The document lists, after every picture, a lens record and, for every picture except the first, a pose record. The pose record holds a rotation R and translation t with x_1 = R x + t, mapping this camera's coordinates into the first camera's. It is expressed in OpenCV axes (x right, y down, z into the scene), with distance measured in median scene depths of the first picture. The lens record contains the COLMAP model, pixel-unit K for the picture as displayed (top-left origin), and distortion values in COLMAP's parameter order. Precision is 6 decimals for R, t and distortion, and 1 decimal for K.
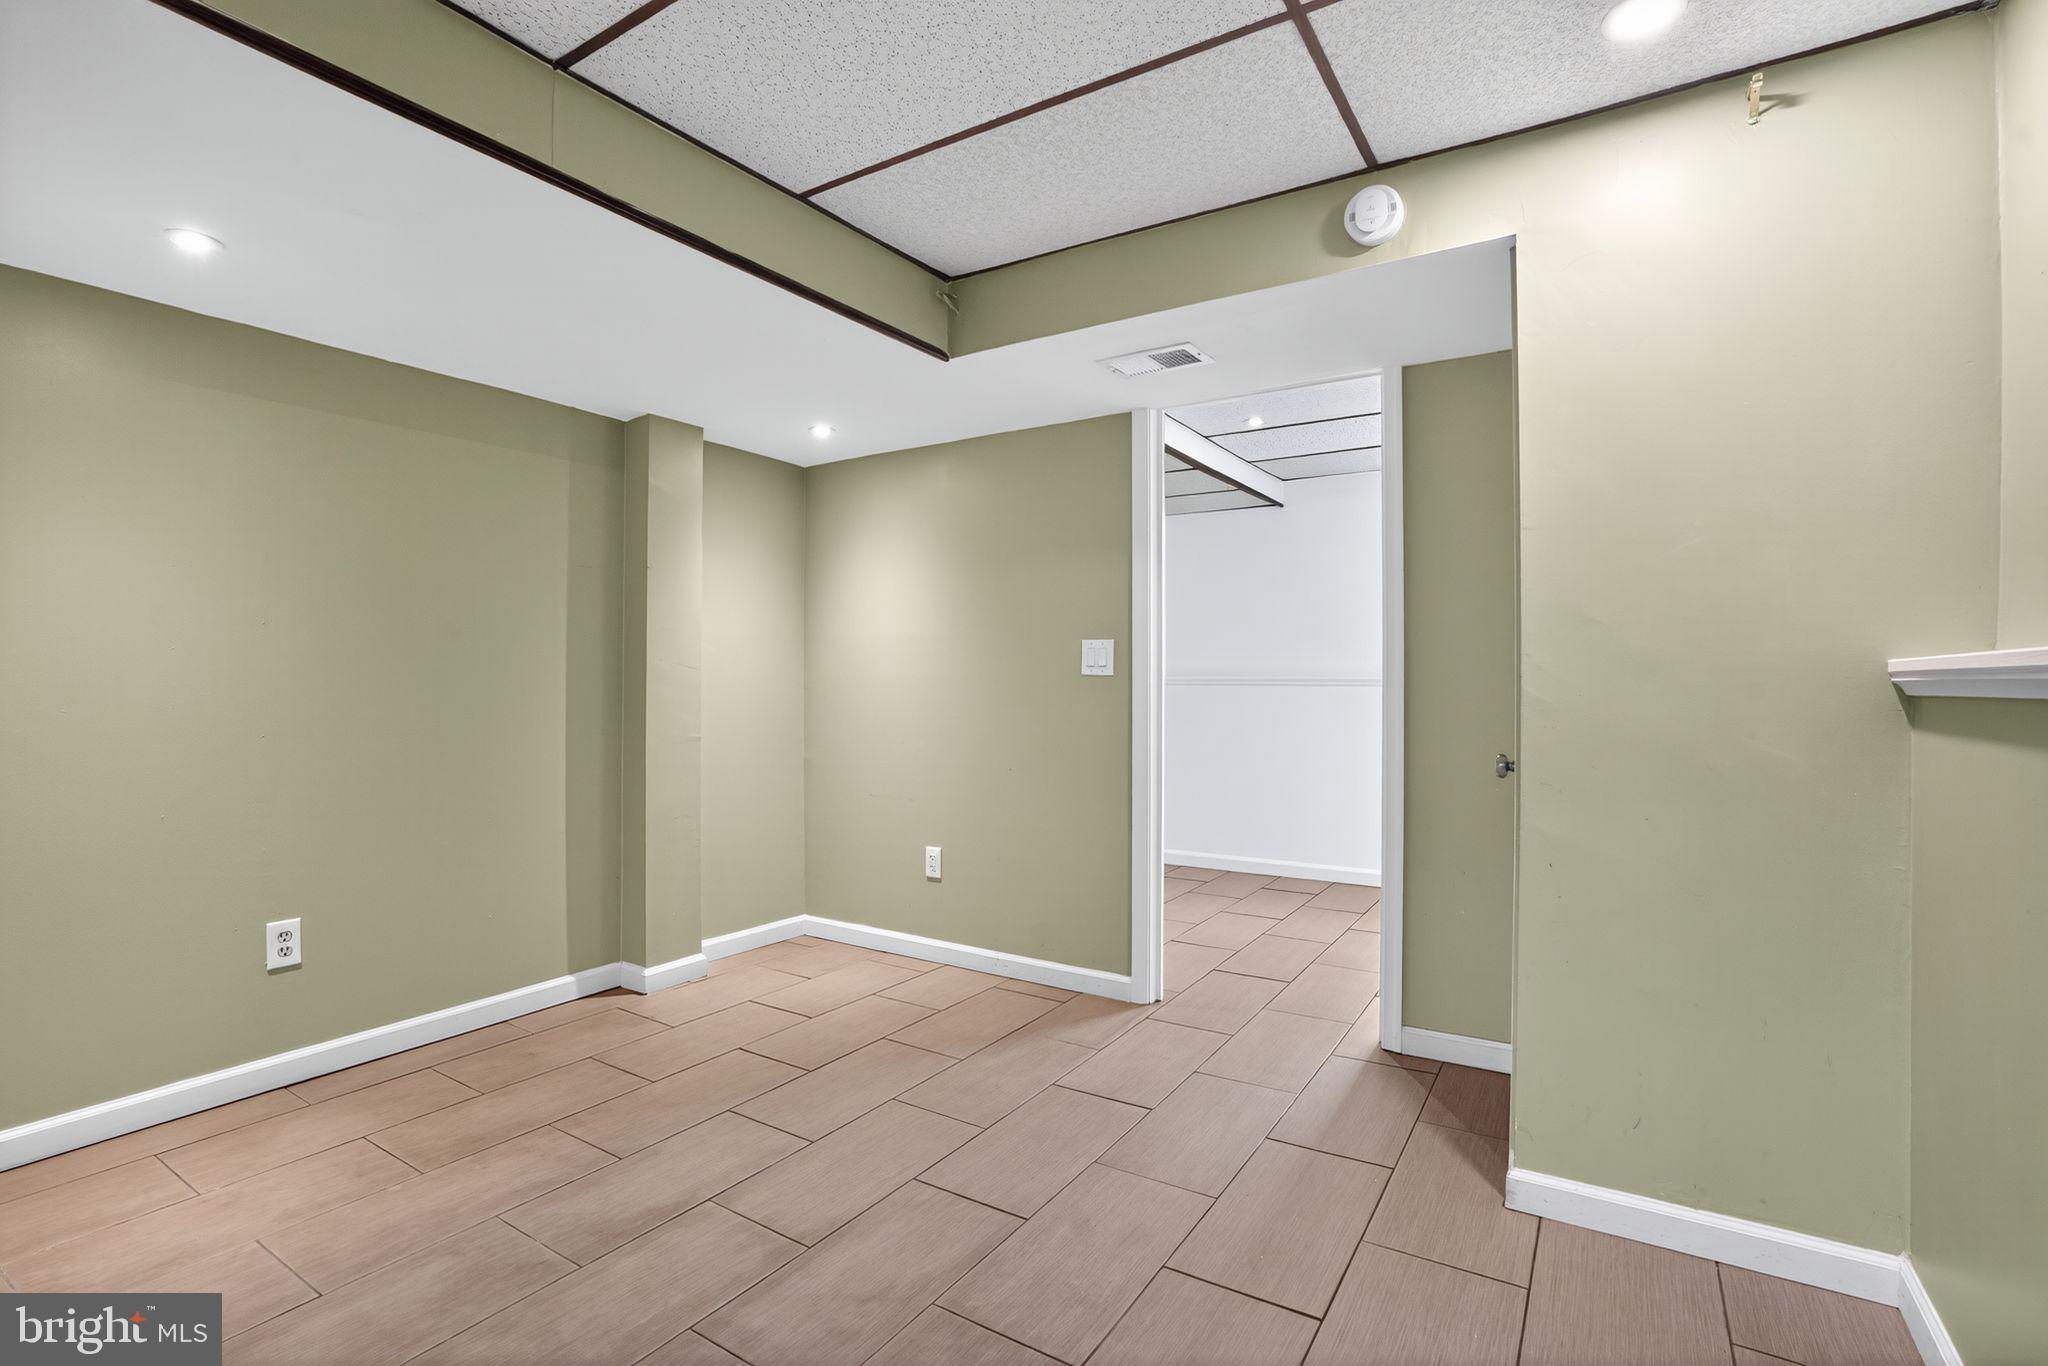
lens RADIAL K [[954.8, 0, 1033.0], [0, 954.8, 676.6], [0, 0, 1]] dist [-0.065278, 0.023475]
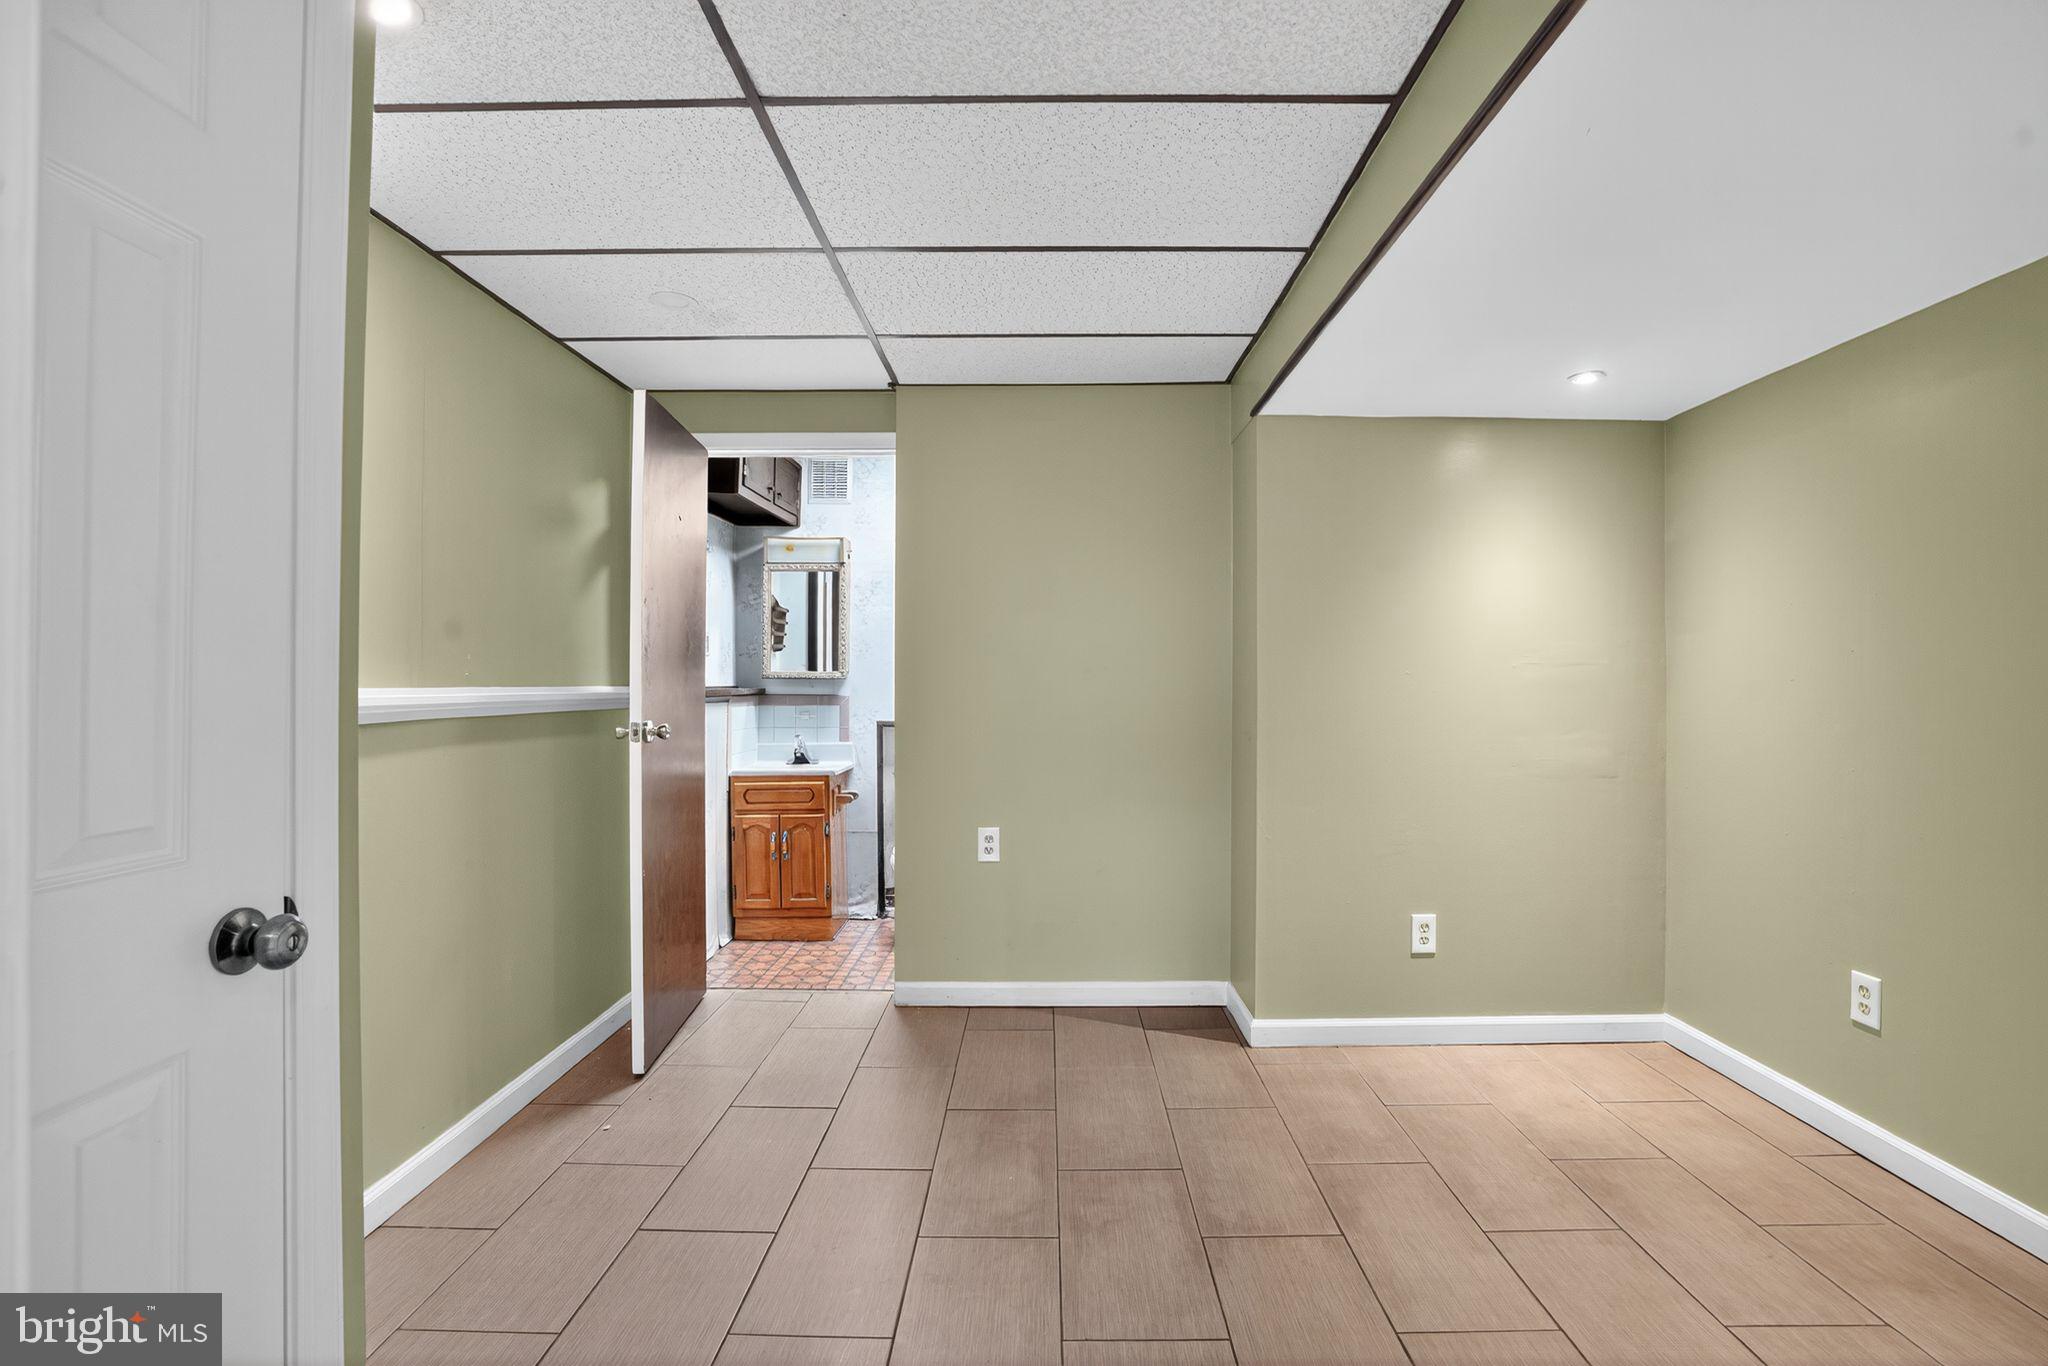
lens RADIAL K [[954.8, 0, 1033.0], [0, 954.8, 676.6], [0, 0, 1]] dist [-0.065278, 0.023475]
pose [[-0.848043, -0.004225, -0.529910, 0.387329], [-0.003370, 0.999991, -0.002580, -0.026749], [0.529916, -0.000402, -0.848050, 1.394528]]
